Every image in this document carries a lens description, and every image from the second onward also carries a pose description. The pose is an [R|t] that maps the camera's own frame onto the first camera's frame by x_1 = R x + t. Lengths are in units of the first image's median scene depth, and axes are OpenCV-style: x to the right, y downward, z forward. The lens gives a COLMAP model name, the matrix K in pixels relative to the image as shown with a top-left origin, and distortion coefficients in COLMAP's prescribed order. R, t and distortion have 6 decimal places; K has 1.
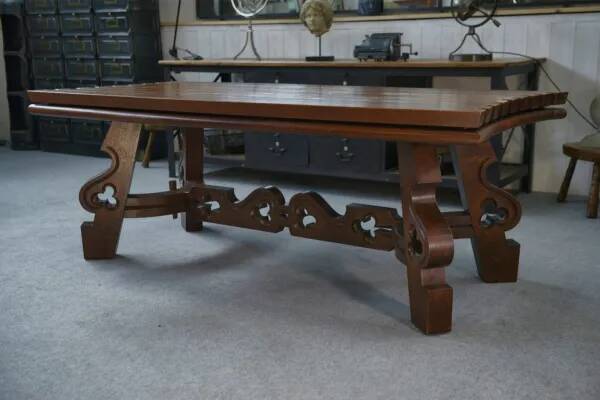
lens RADIAL K [[722.8, 0, 300.8], [0, 722.8, 200.4], [0, 0, 1]] dist [0.059022, 0.000000]
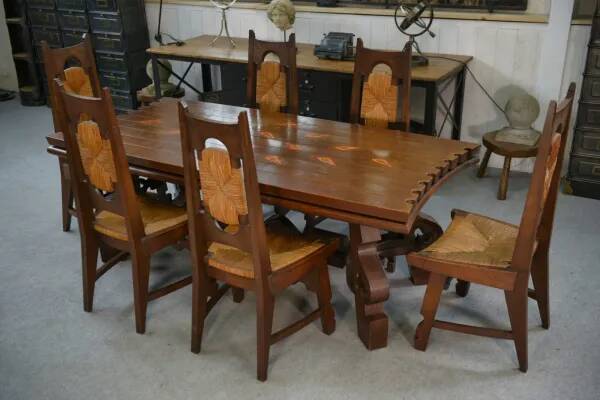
lens RADIAL K [[619.8, 0, 299.5], [0, 619.8, 200.8], [0, 0, 1]] dist [0.022894, 0.000000]
pose [[0.998723, -0.019097, 0.046780, -0.002086], [0.010041, 0.982370, 0.186676, -0.147051], [-0.049520, -0.185968, 0.981307, -0.038537]]
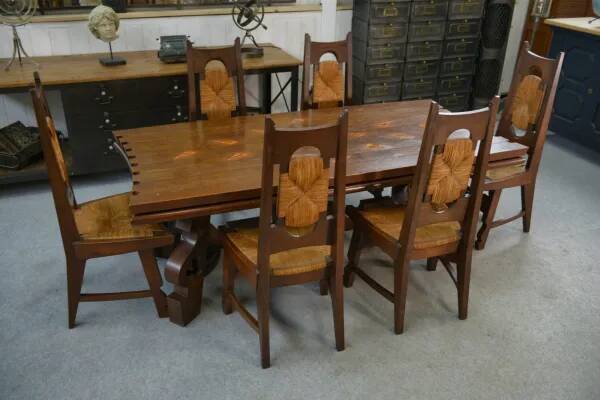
lens RADIAL K [[533.8, 0, 296.4], [0, 533.8, 203.6], [0, 0, 1]] dist [-0.026745, -0.000962]
pose [[0.582306, -0.346314, 0.735518, -0.490352], [0.153885, 0.935327, 0.318563, -0.213021], [-0.798273, -0.072316, 0.597939, 0.282323]]
